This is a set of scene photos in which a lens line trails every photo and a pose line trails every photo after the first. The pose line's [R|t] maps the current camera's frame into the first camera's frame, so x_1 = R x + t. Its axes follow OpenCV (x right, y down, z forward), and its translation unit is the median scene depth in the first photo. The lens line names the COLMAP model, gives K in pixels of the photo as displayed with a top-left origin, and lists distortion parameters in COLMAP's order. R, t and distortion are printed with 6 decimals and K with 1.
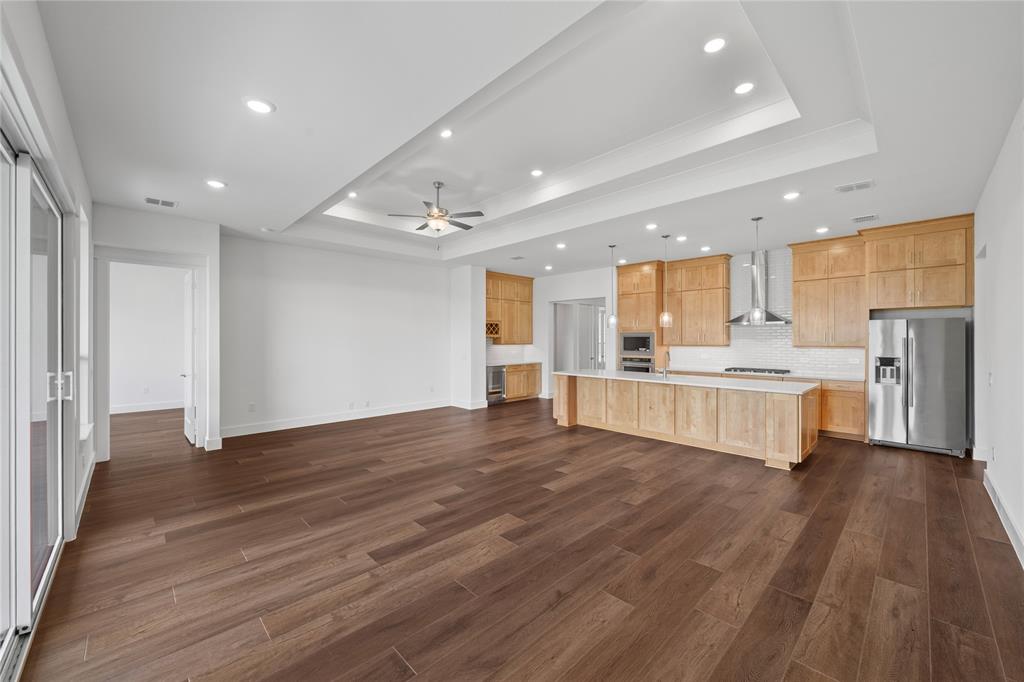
lens RADIAL K [[400.8, 0, 507.4], [0, 400.8, 339.0], [0, 0, 1]] dist [-0.005056, 0.001674]
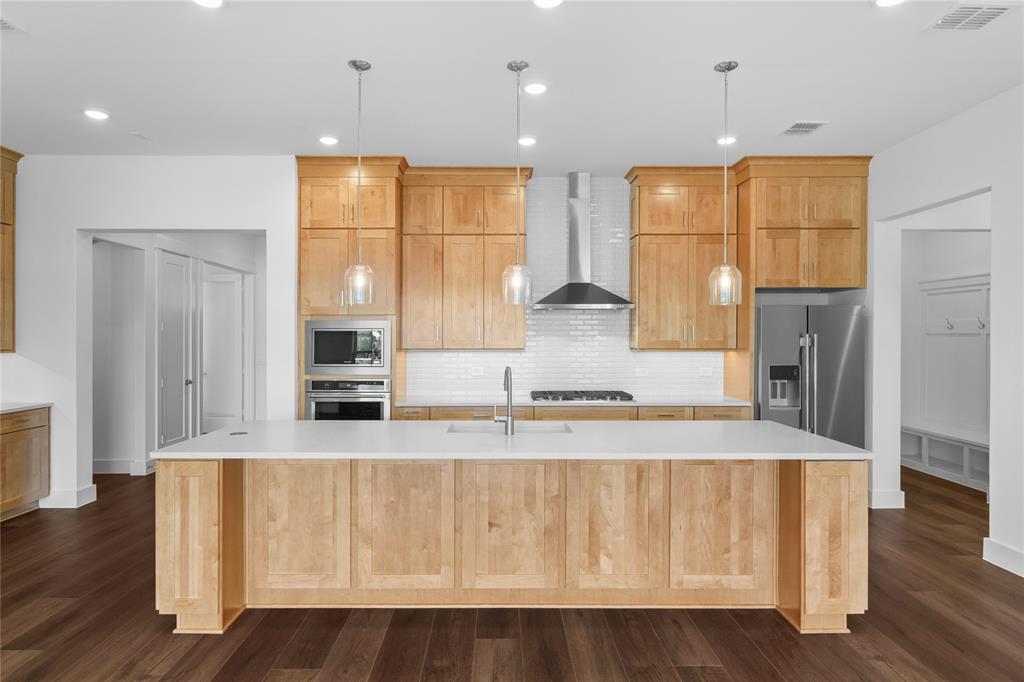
lens RADIAL K [[585.4, 0, 500.1], [0, 585.4, 340.7], [0, 0, 1]] dist [0.003144, 0.002277]
pose [[0.690353, -0.003963, 0.723462, -0.023334], [-0.000670, 0.999981, 0.006117, 0.001558], [-0.723472, -0.004707, 0.690337, 0.670209]]
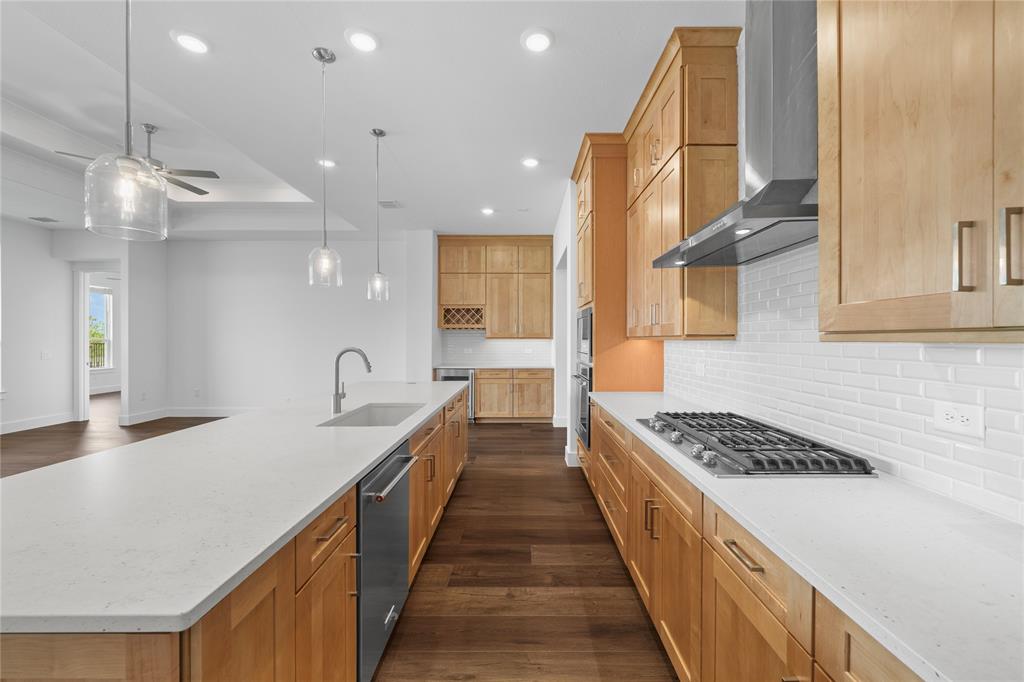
lens RADIAL K [[400.8, 0, 526.4], [0, 400.8, 338.9], [0, 0, 1]] dist [-0.005056, 0.001674]
pose [[0.726803, -0.000778, -0.686846, 0.870537], [0.001123, 0.999999, 0.000055, 0.024566], [0.686845, -0.000811, 0.726803, 0.912430]]
